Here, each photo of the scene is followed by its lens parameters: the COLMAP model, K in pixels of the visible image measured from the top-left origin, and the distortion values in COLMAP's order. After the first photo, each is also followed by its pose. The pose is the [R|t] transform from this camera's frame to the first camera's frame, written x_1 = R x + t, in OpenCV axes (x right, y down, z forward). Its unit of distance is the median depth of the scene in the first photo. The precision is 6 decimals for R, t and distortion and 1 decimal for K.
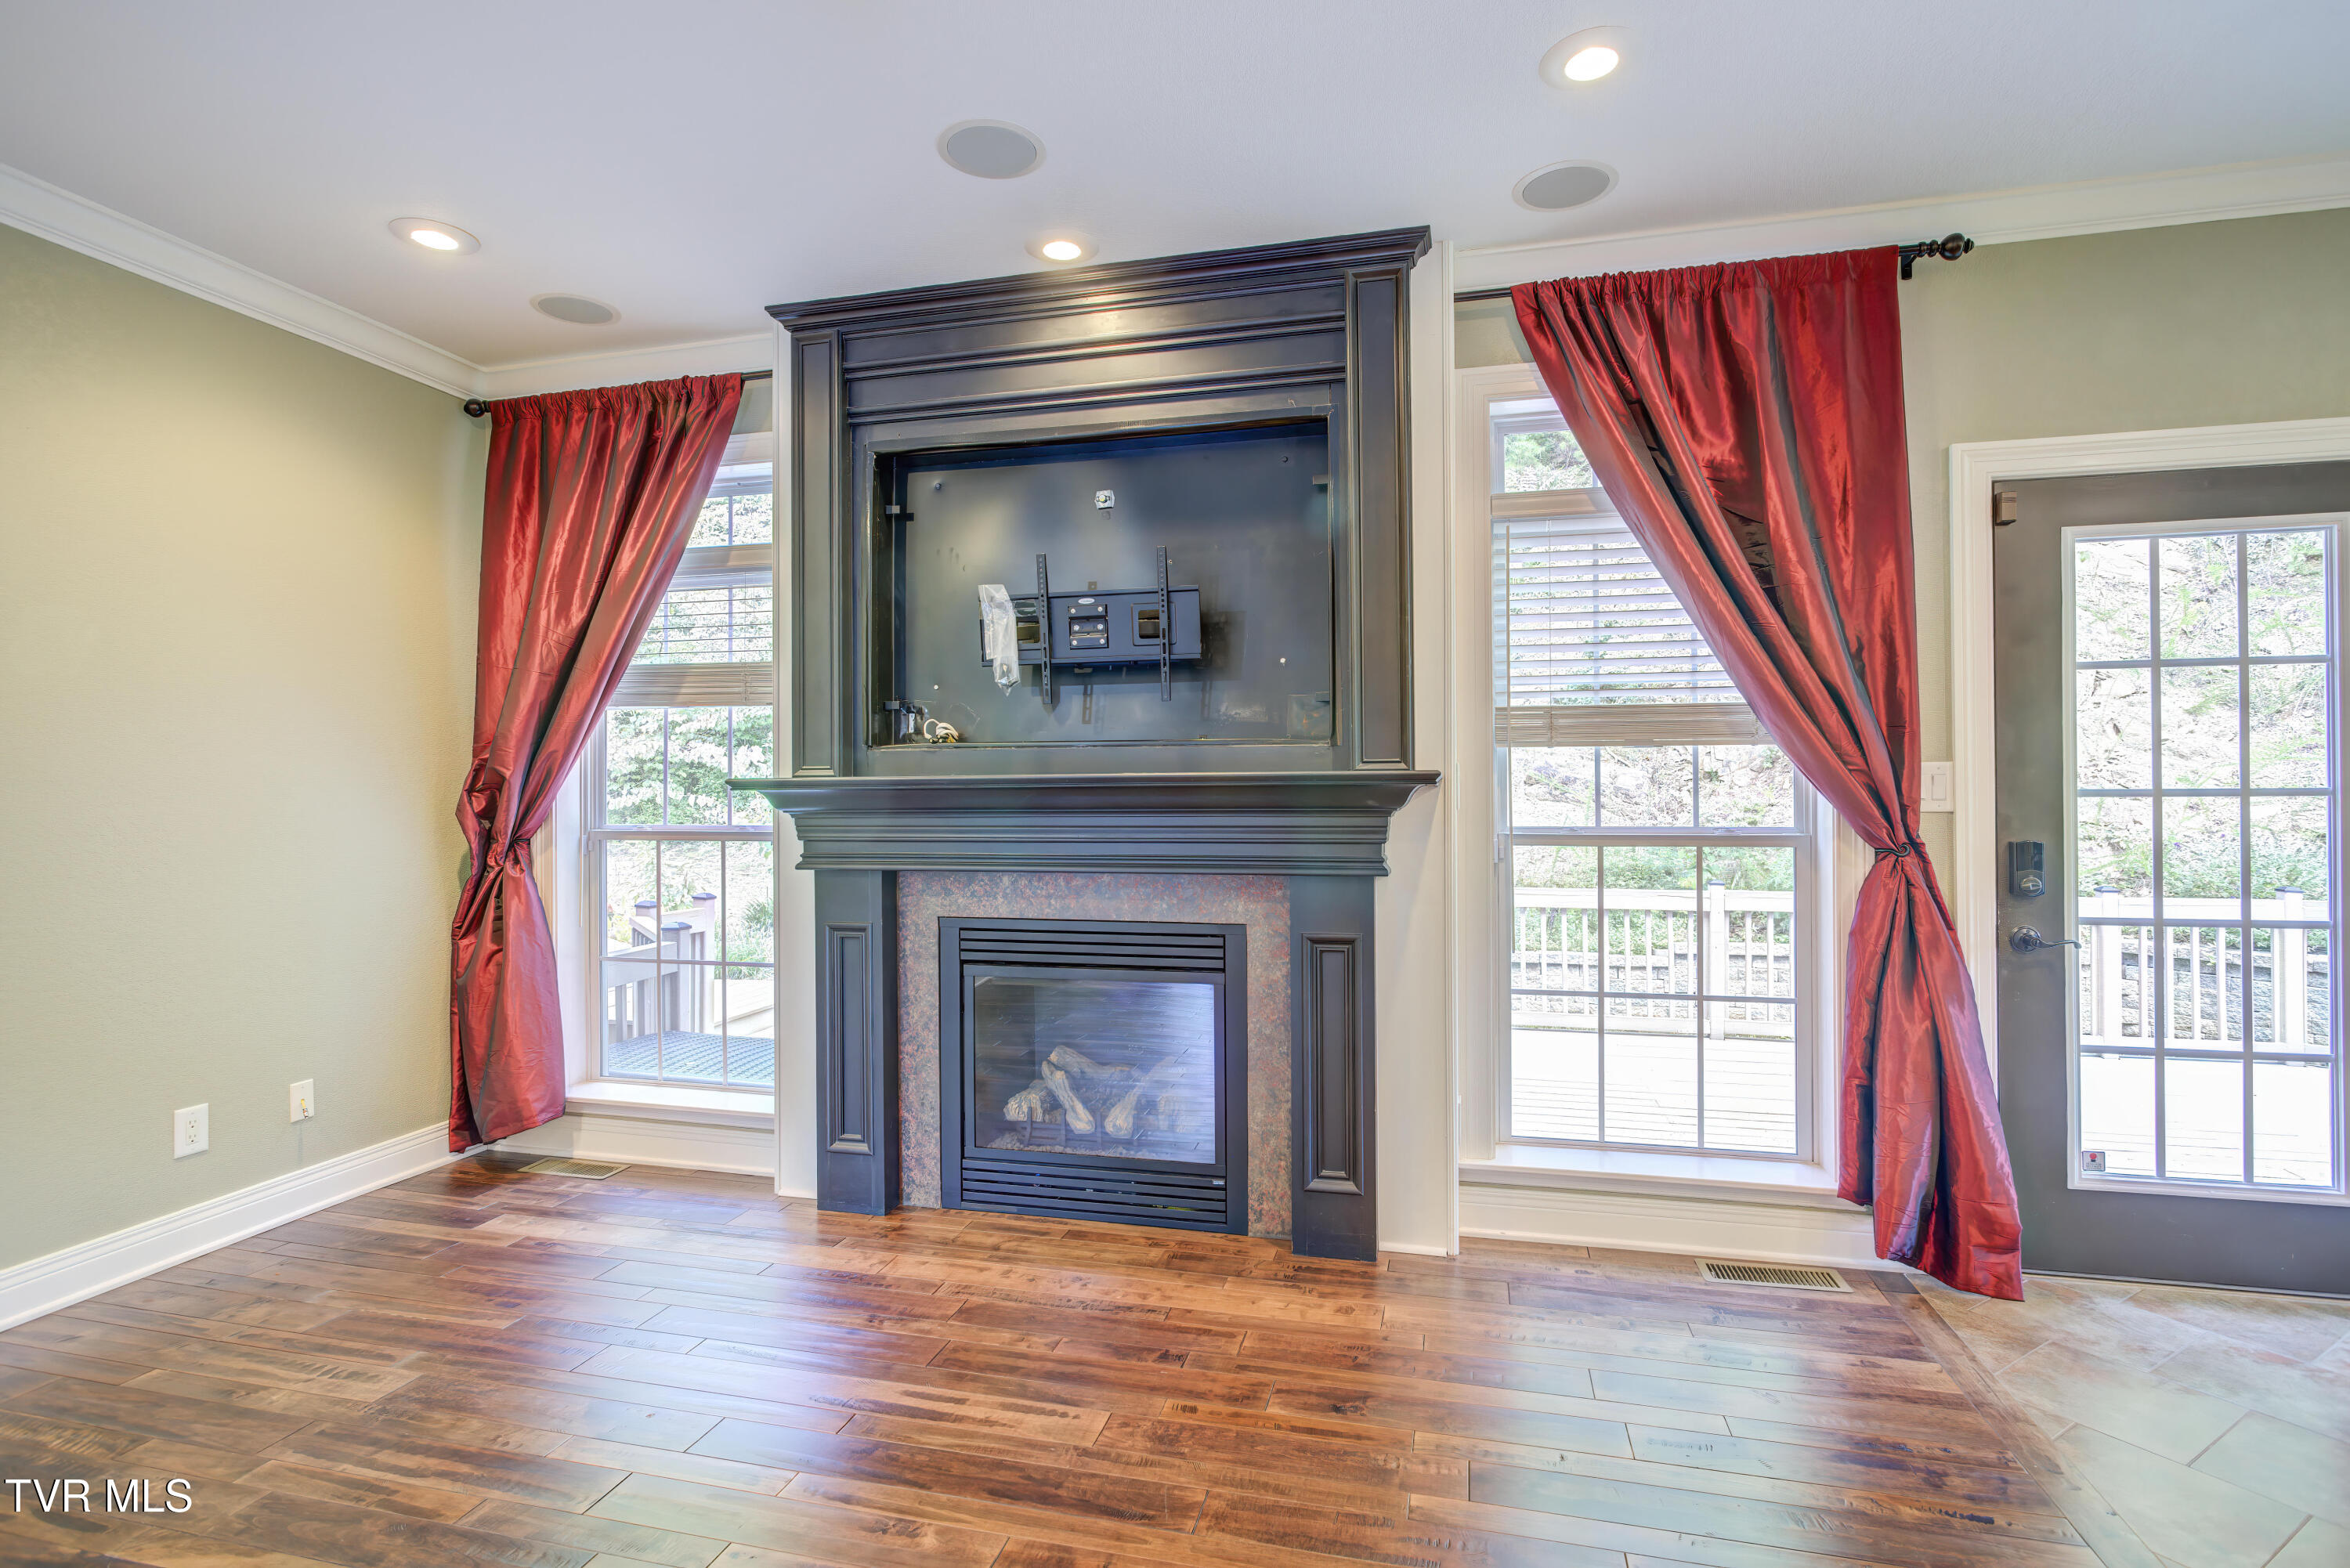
lens RADIAL K [[1138.7, 0, 1184.0], [0, 1138.7, 786.7], [0, 0, 1]] dist [-0.007057, -0.000287]
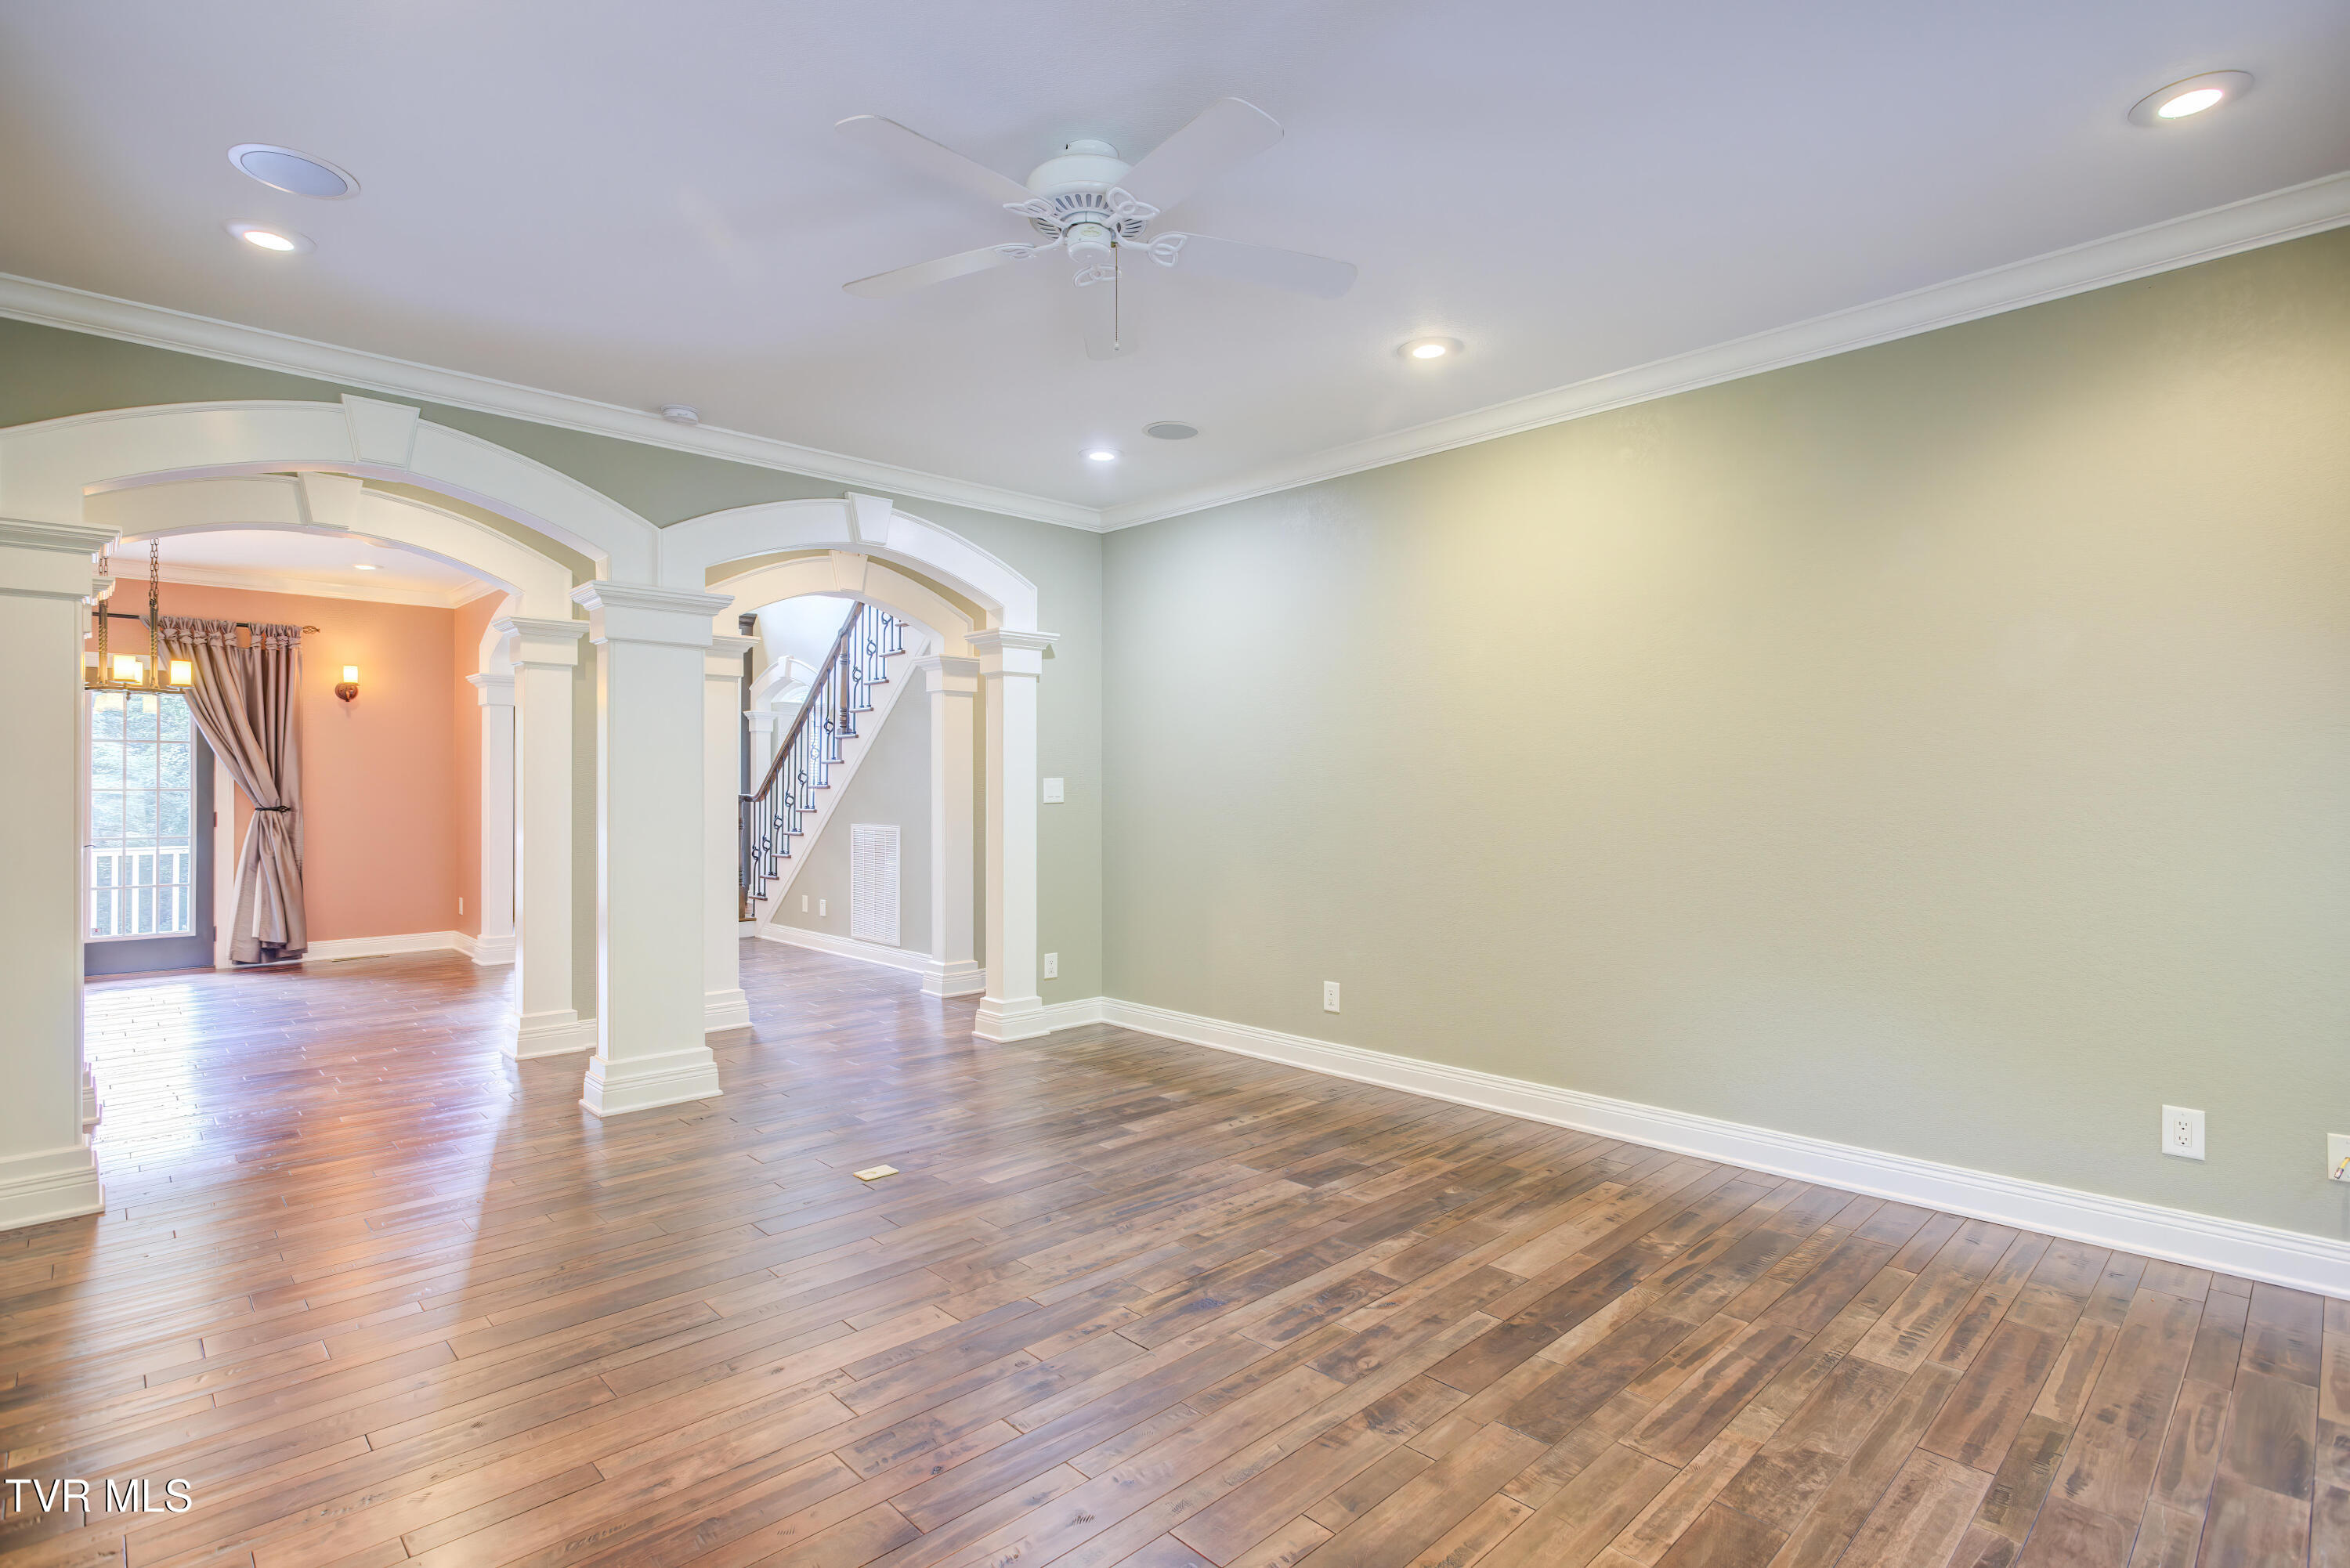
lens RADIAL K [[1138.7, 0, 1174.3], [0, 1138.7, 786.6], [0, 0, 1]] dist [-0.007057, -0.000287]
pose [[-0.536676, 0.005743, -0.843769, 0.395572], [0.003920, 0.999983, 0.004312, 0.000341], [0.843779, -0.000993, -0.536690, 0.781214]]
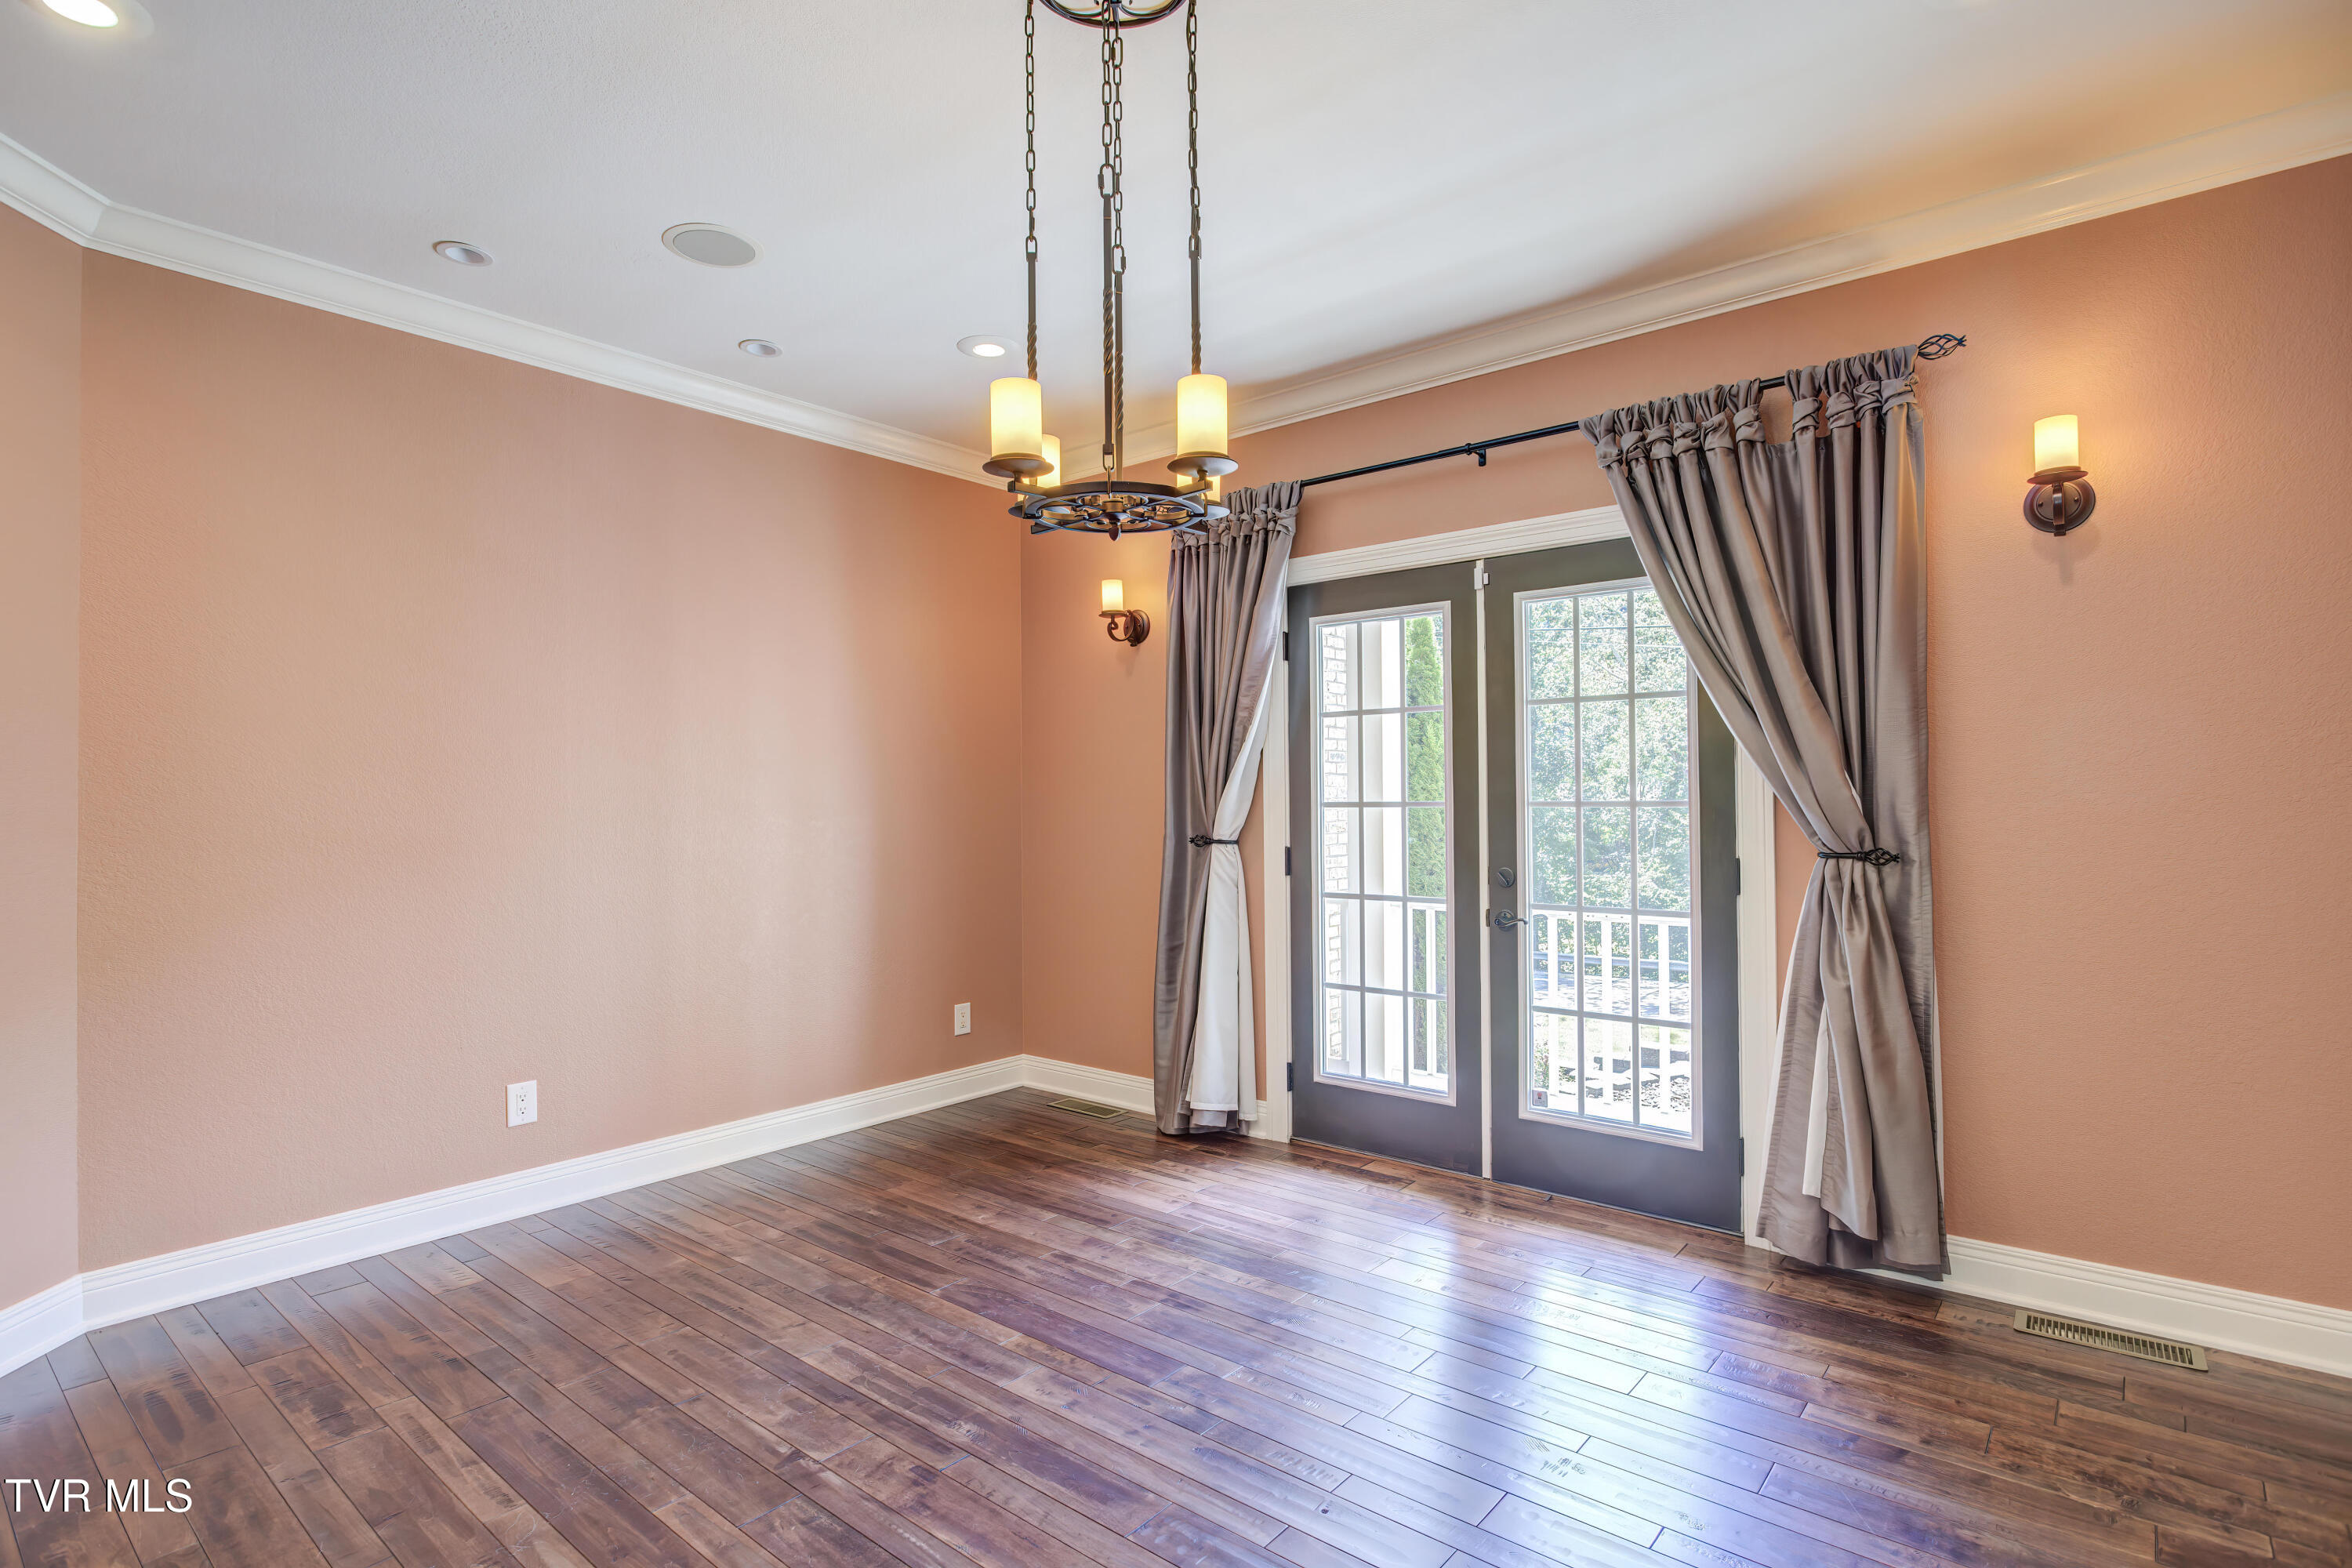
lens RADIAL K [[1139.8, 0, 1176.8], [0, 1139.8, 781.0], [0, 0, 1]] dist [-0.007057, -0.000287]
pose [[-0.902586, 0.018006, 0.430133, -0.552135], [0.009776, 0.999725, -0.021336, 0.006367], [-0.430399, -0.015053, -0.902513, -1.170233]]
